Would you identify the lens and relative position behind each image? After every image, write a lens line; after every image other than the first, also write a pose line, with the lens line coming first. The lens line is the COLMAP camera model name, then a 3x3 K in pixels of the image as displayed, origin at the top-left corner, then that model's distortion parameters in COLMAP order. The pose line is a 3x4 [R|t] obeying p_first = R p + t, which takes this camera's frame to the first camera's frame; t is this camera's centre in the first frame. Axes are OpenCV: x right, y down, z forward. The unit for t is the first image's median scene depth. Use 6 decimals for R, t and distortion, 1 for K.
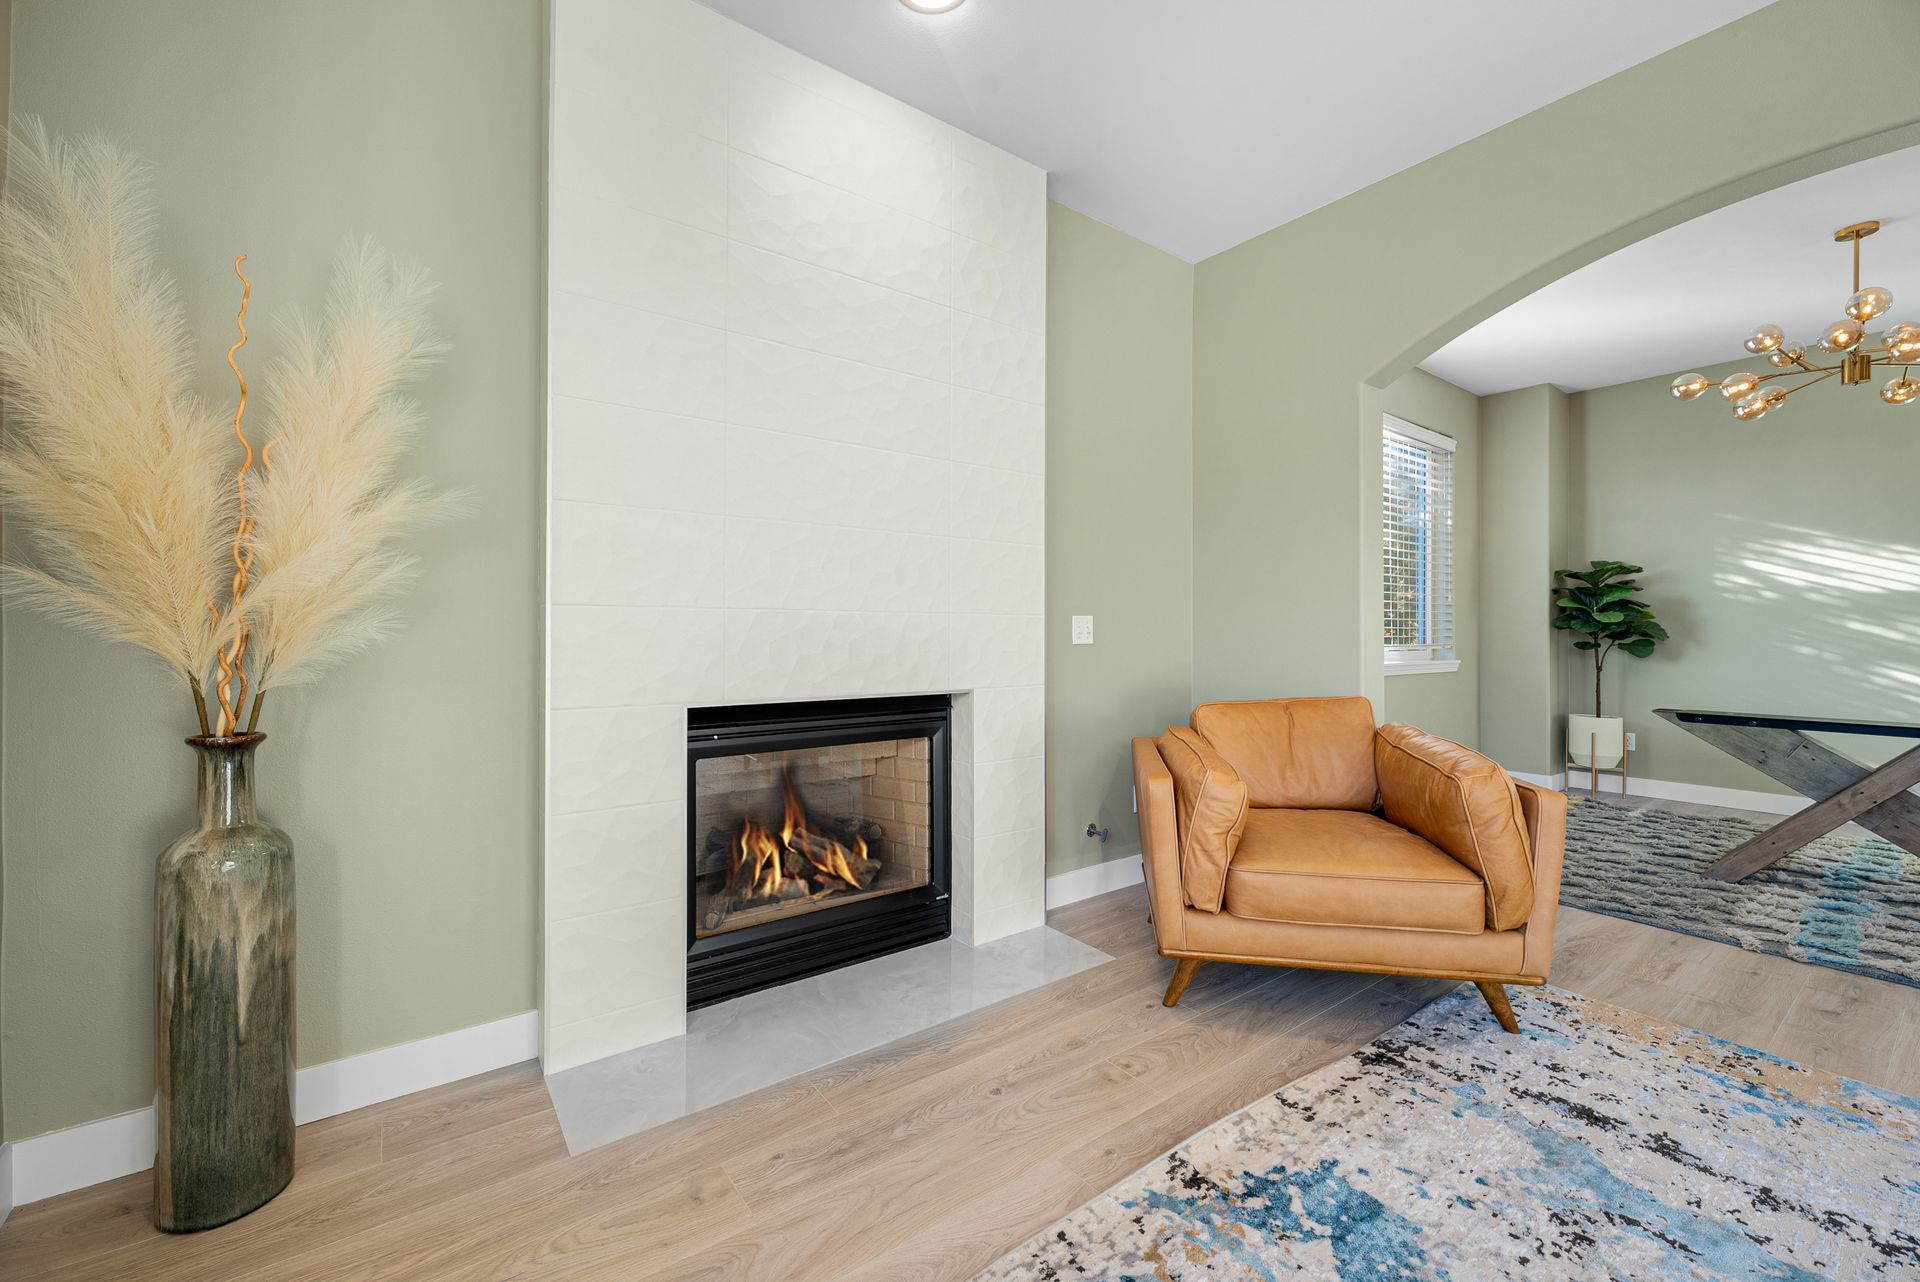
lens RADIAL K [[766.2, 0, 959.3], [0, 766.2, 631.5], [0, 0, 1]] dist [-0.001558, 0.000514]
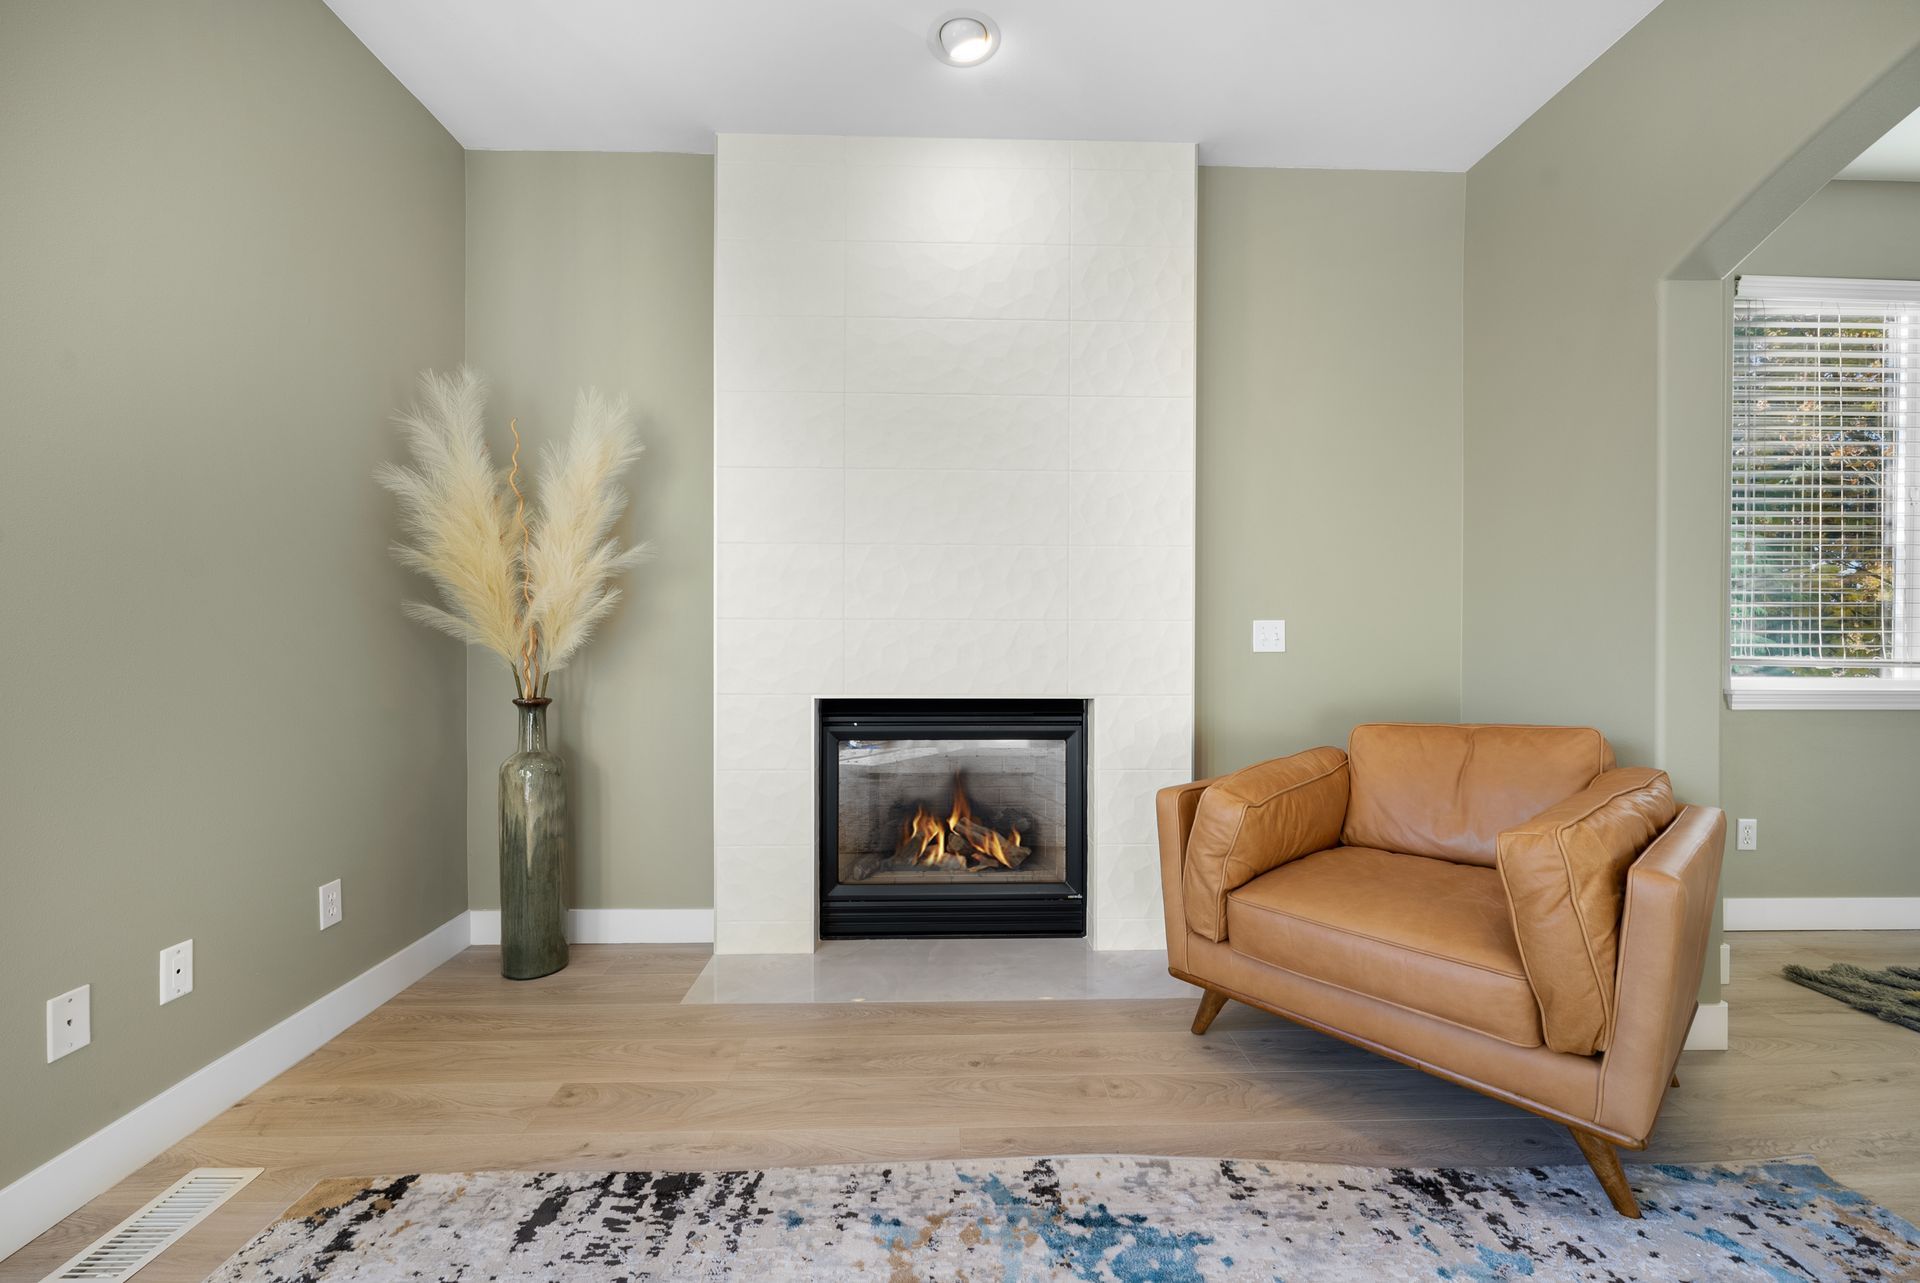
lens RADIAL K [[765.0, 0, 957.2], [0, 765.0, 651.0], [0, 0, 1]] dist [0.000769, 0.000120]
pose [[0.822282, 0.003899, -0.569067, 0.627372], [0.001765, 0.999954, 0.009400, 0.010936], [0.569078, -0.008734, 0.822237, 0.105609]]
